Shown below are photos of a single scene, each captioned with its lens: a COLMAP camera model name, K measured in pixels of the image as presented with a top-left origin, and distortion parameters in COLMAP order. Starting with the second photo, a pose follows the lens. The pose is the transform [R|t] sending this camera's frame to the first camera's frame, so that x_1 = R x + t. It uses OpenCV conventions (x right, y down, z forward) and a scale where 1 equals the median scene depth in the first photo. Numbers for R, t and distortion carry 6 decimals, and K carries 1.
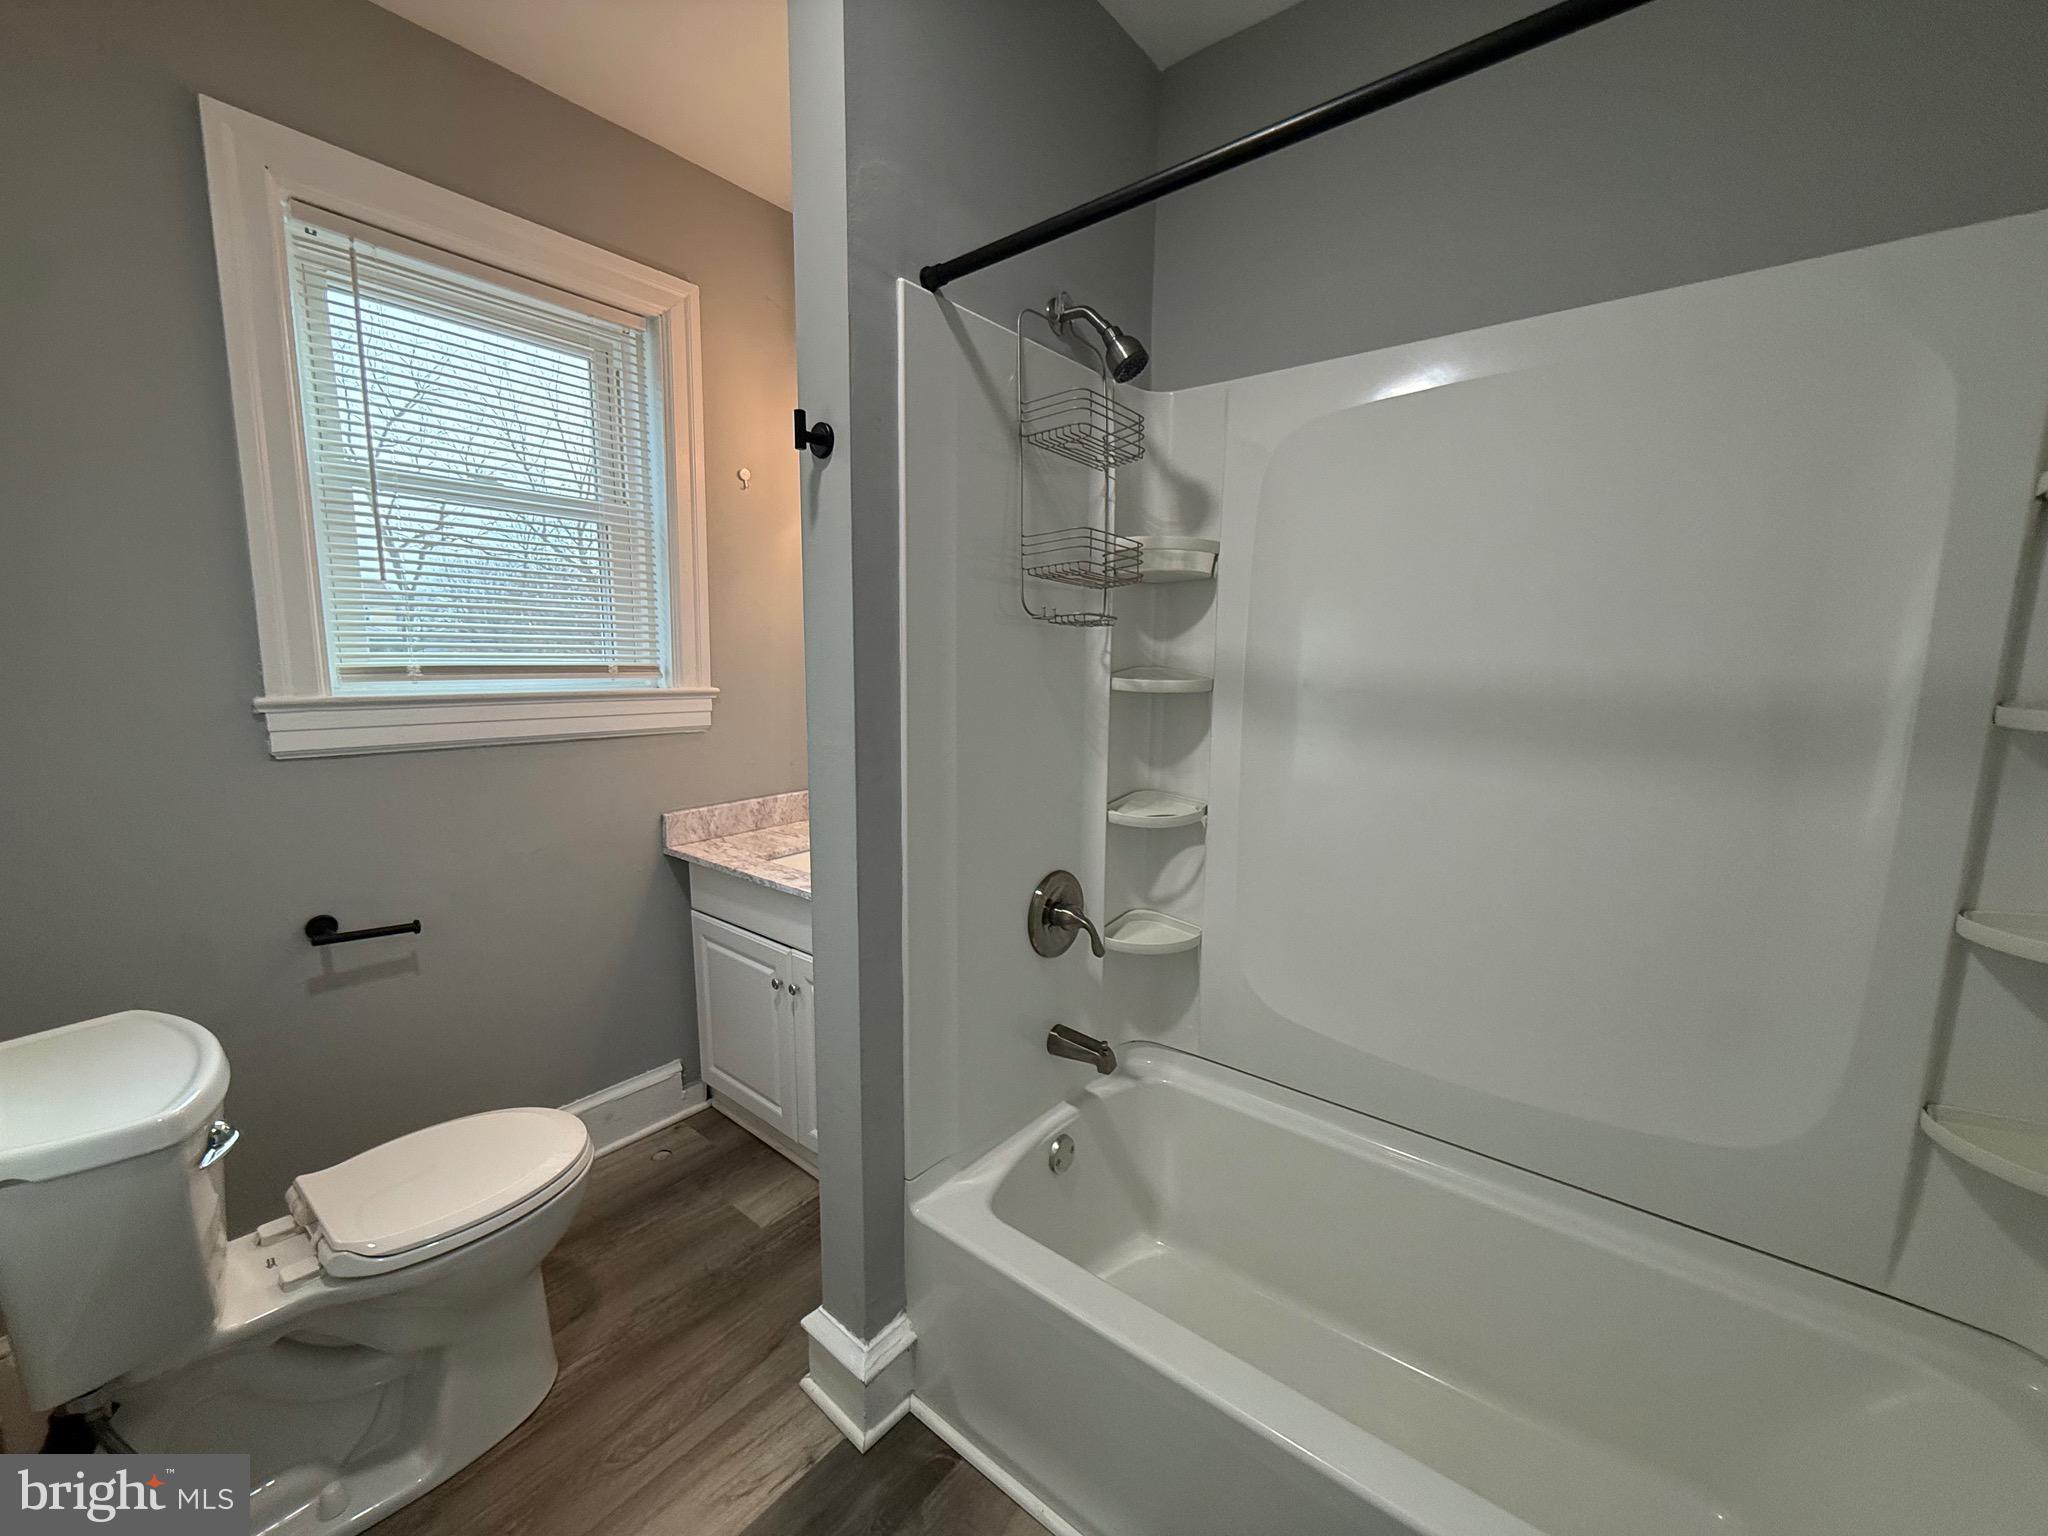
lens RADIAL K [[812.4, 0, 1030.1], [0, 812.4, 771.7], [0, 0, 1]] dist [-0.001194, 0.000112]
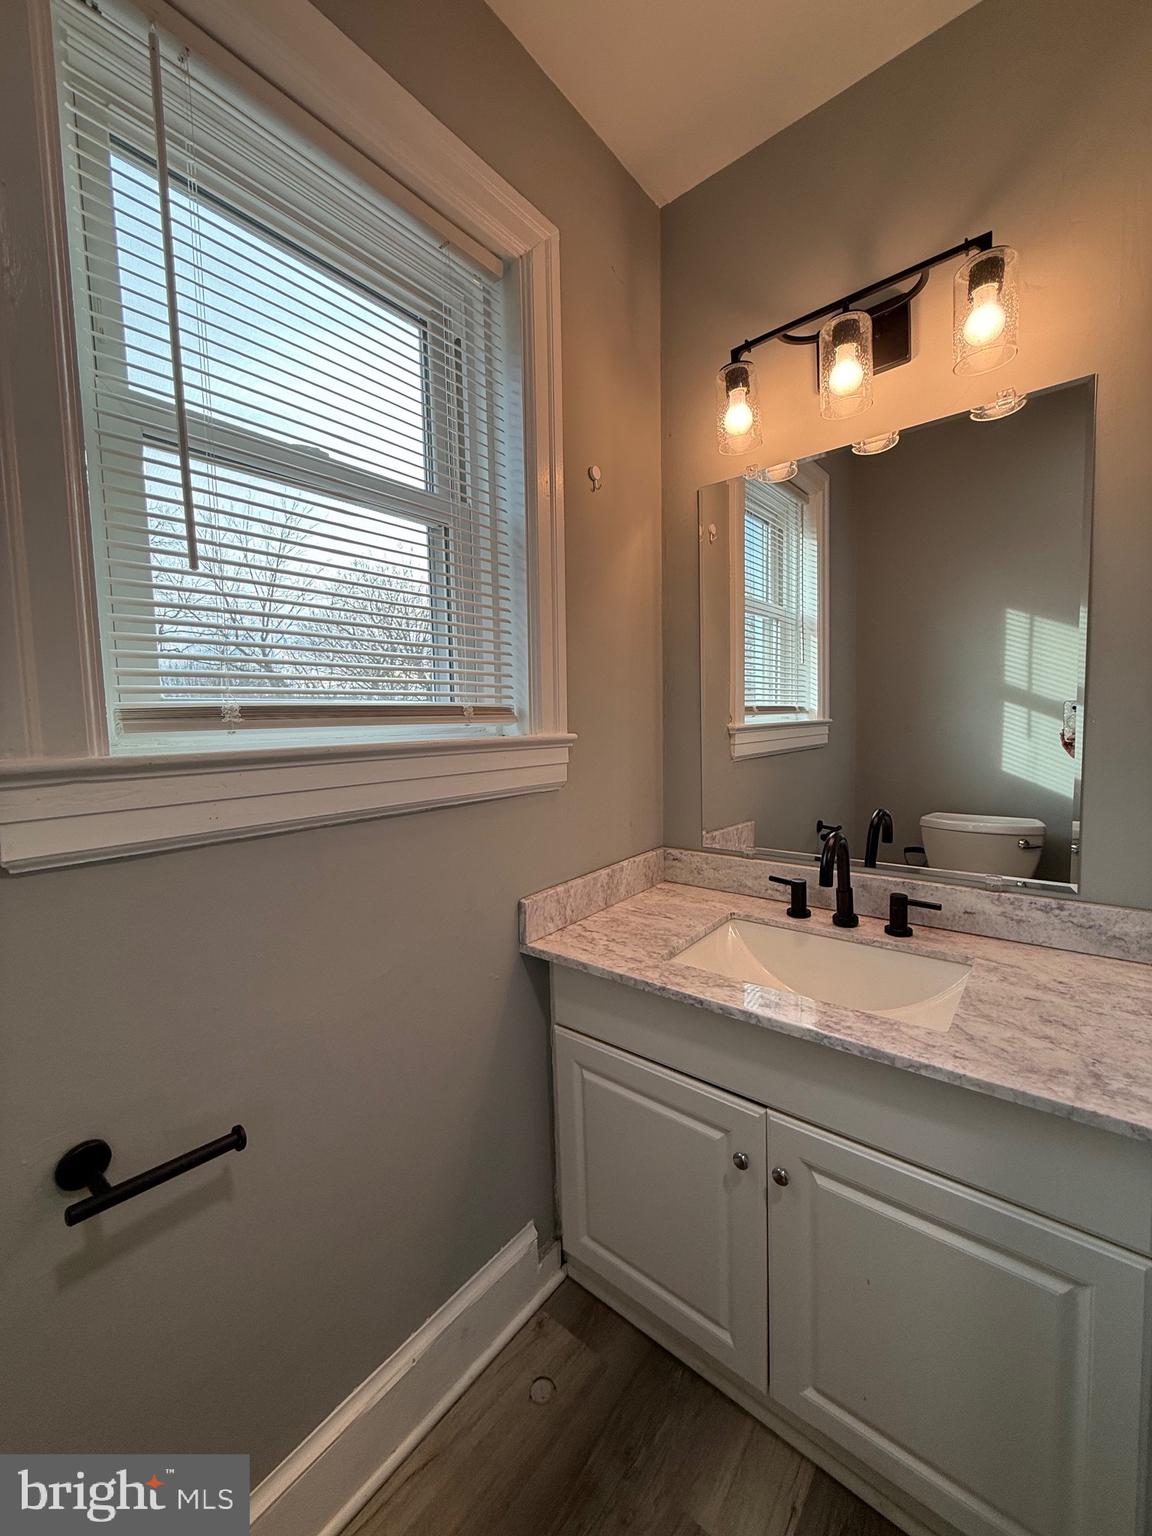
lens RADIAL K [[606.7, 0, 575.9], [0, 606.7, 763.5], [0, 0, 1]] dist [0.003259, -0.005685]
pose [[0.999039, -0.040573, -0.016566, -0.395784], [0.039262, 0.996559, -0.072998, -0.033087], [0.019470, 0.072277, 0.997195, 0.437594]]
